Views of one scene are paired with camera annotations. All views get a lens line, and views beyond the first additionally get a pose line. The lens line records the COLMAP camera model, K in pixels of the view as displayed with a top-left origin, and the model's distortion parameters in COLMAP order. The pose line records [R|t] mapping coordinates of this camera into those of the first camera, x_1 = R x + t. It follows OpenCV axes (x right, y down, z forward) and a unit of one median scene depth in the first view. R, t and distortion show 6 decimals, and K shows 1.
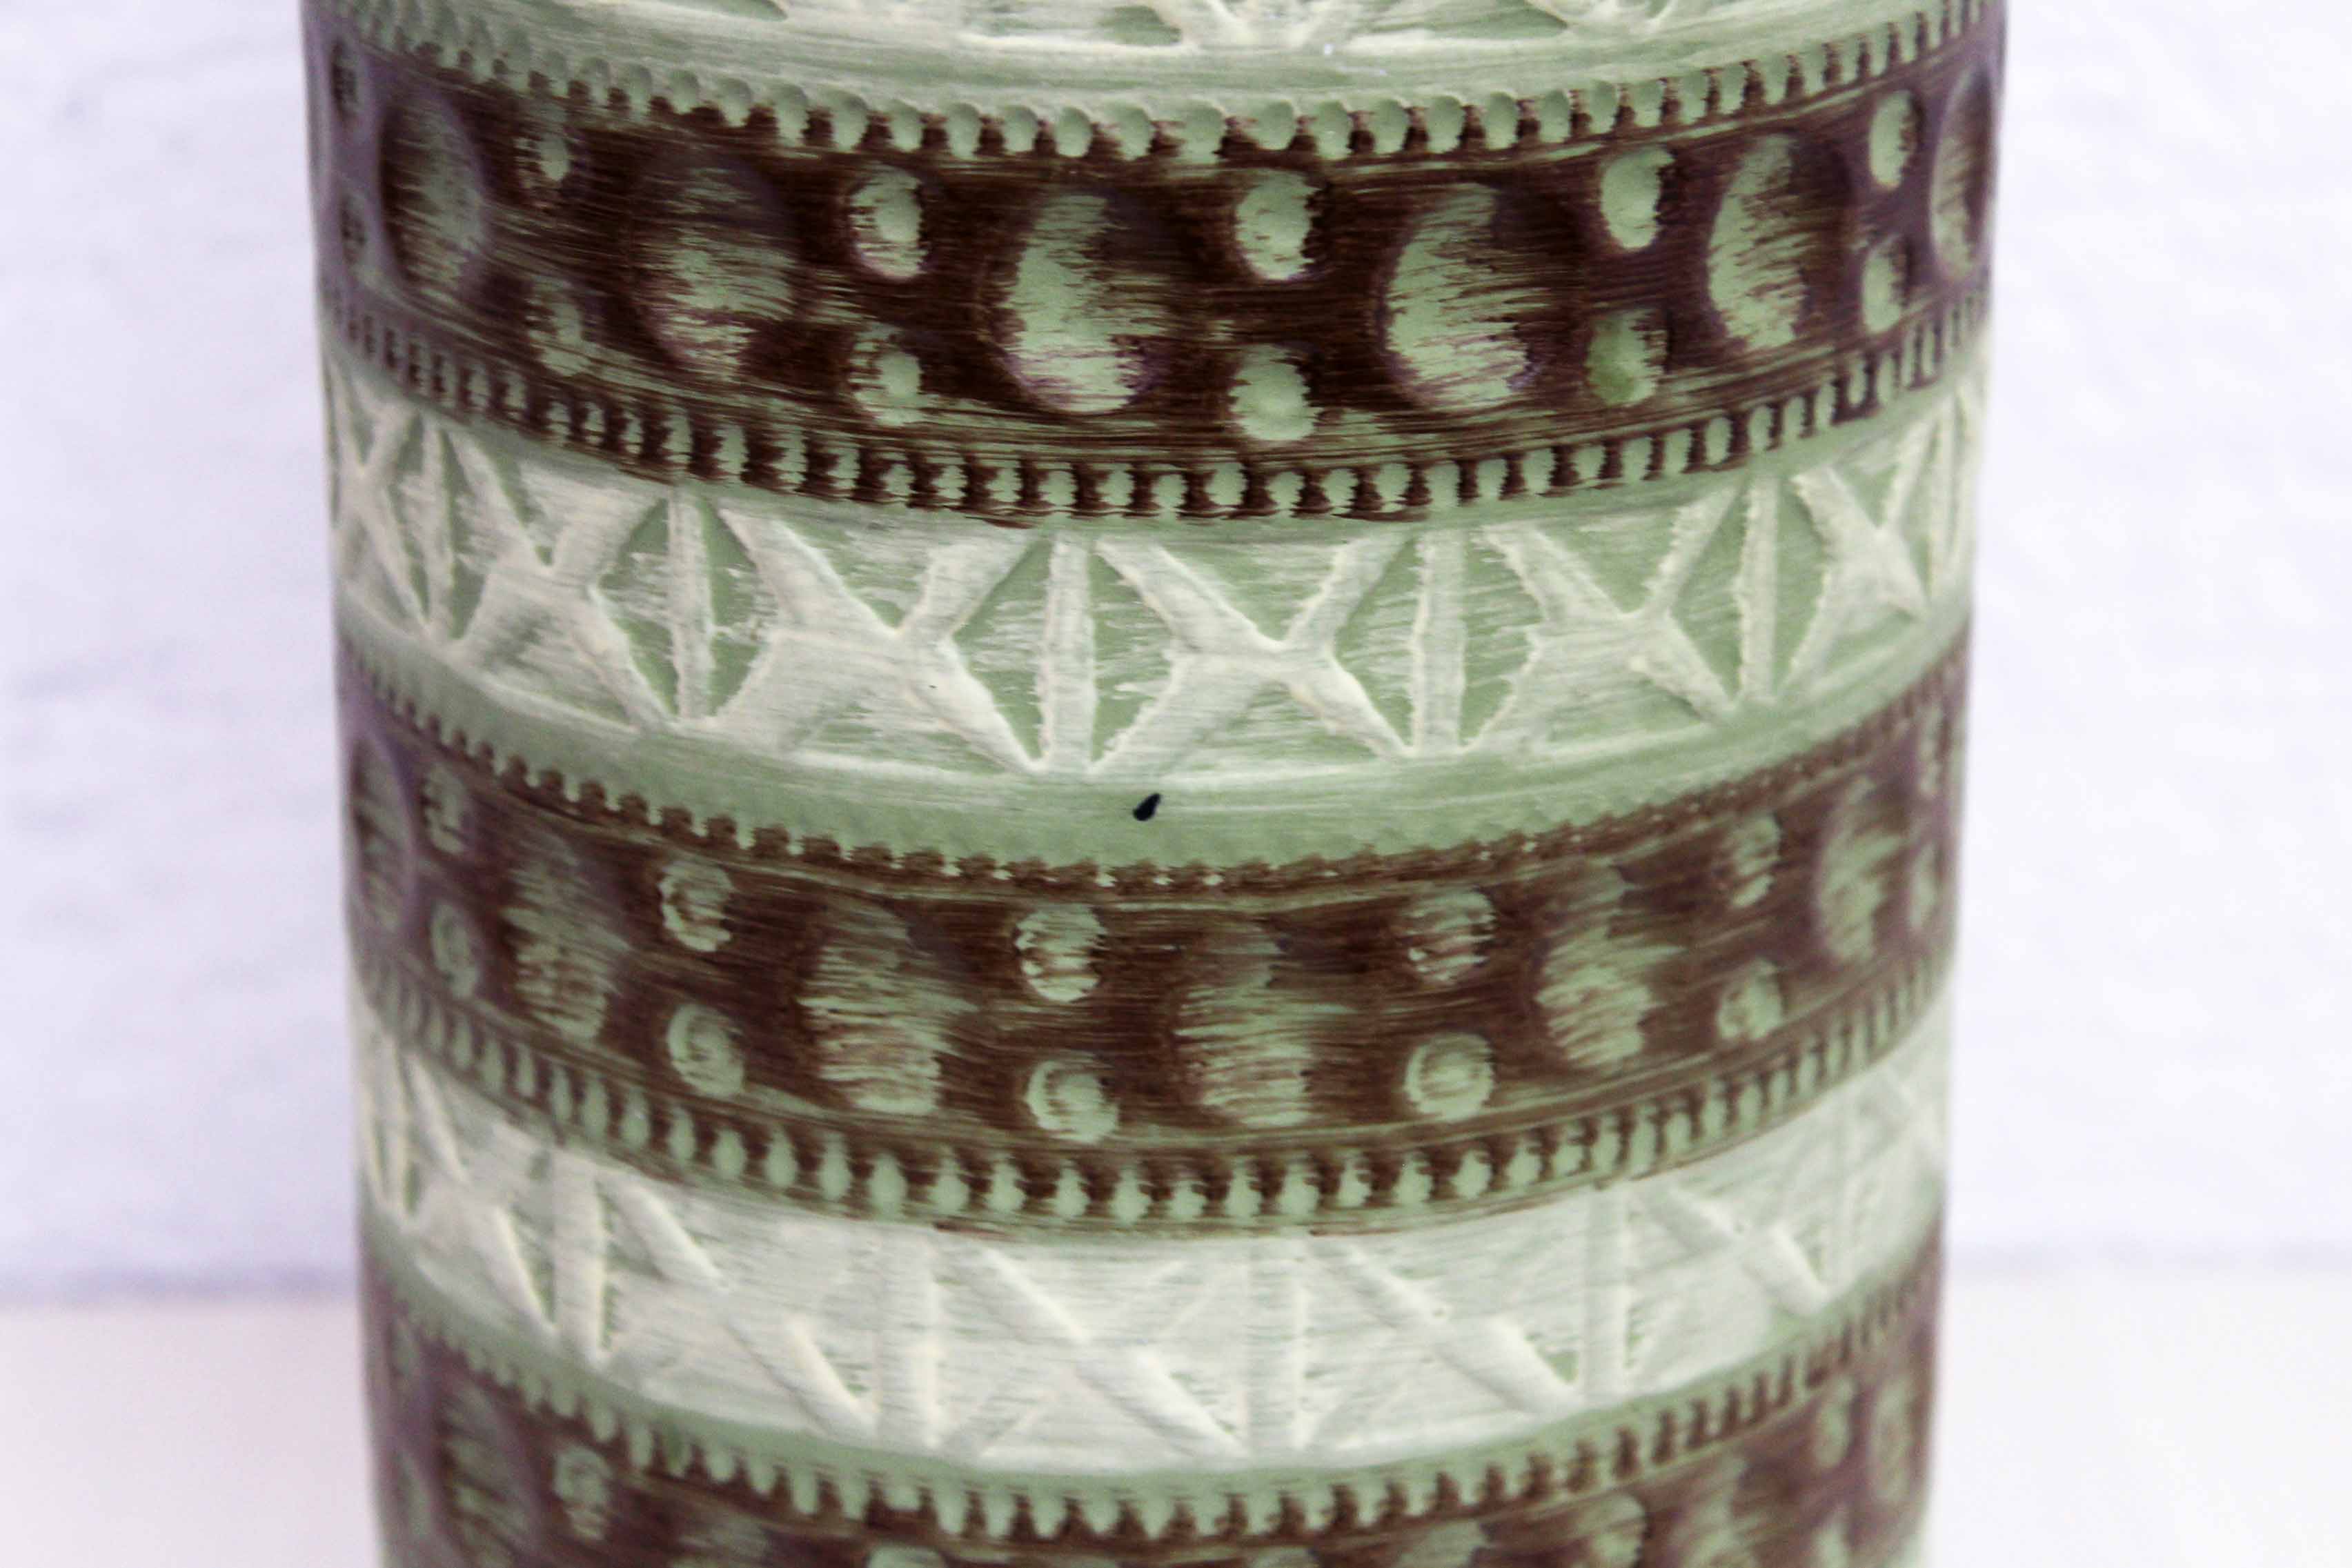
lens RADIAL K [[5681.5, 0, 1182.7], [0, 5681.5, 792.8], [0, 0, 1]] dist [0.091031, 0.000000]
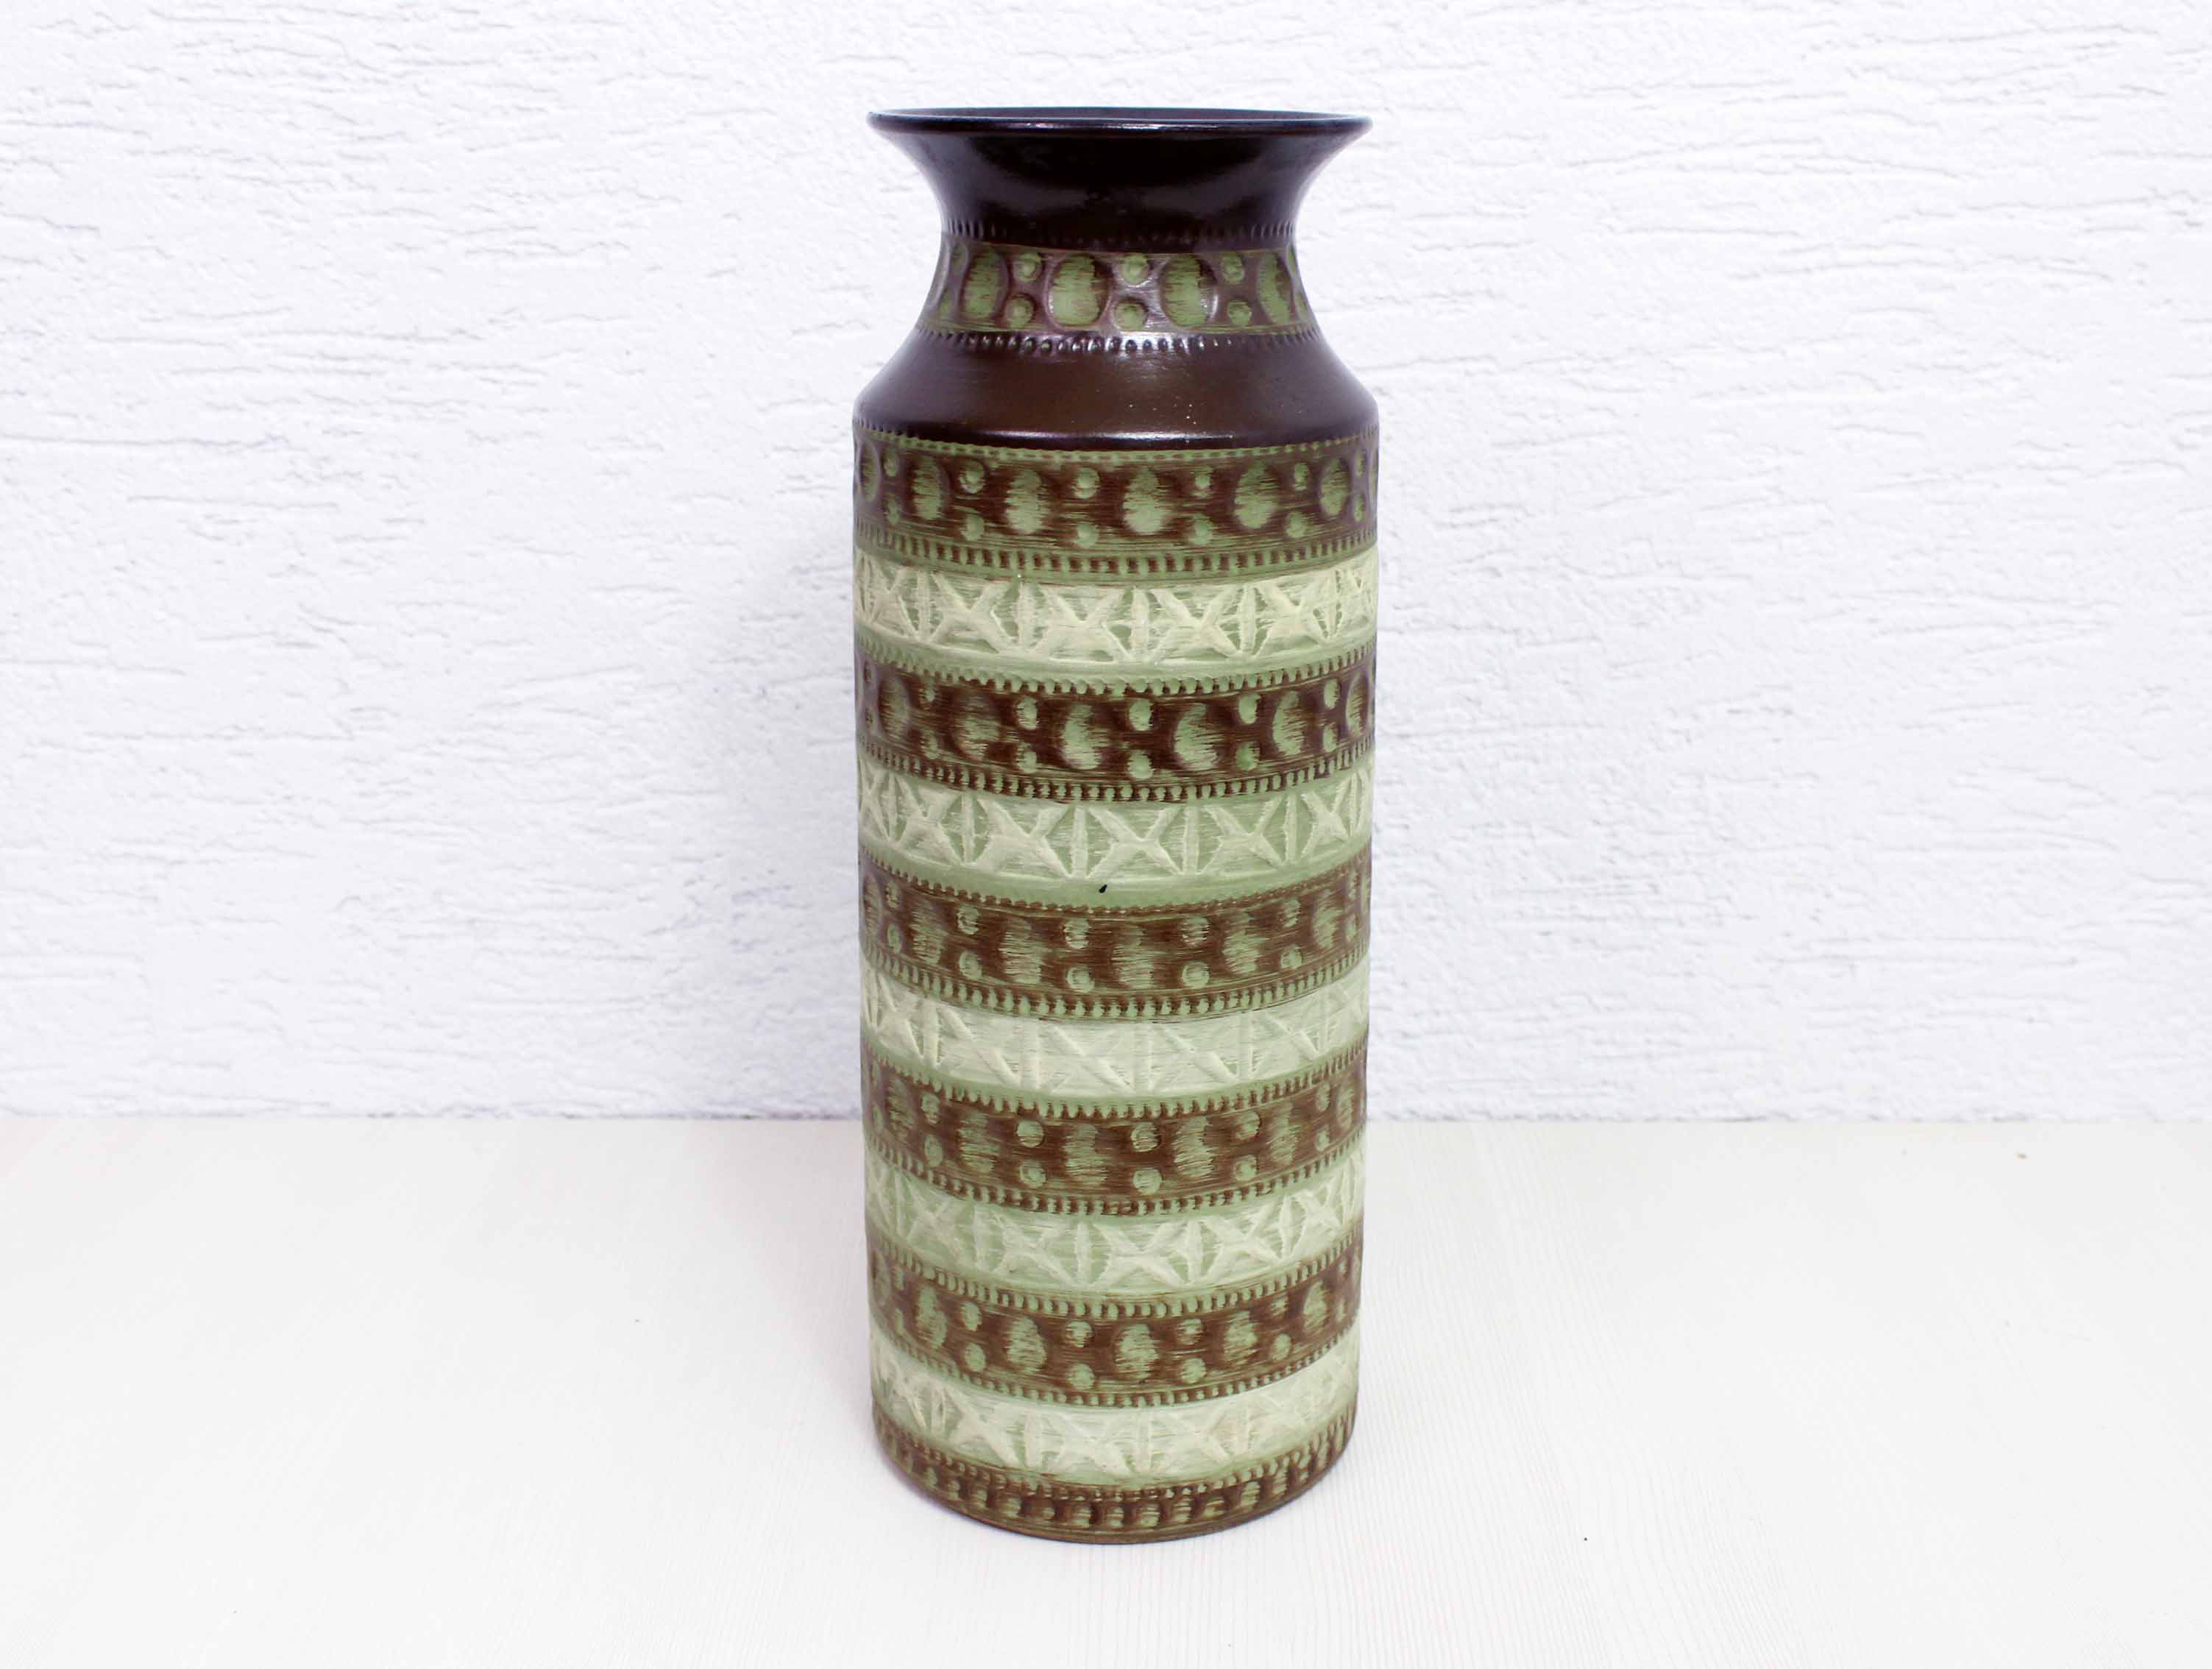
lens RADIAL K [[2809.7, 0, 1110.0], [0, 2809.7, 830.2], [0, 0, 1]] dist [-0.118328, 0.000000]
pose [[0.999121, 0.010881, -0.040480, 0.062443], [-0.014223, 0.996431, -0.083205, 0.102581], [0.039430, 0.083708, 0.995710, -0.627452]]
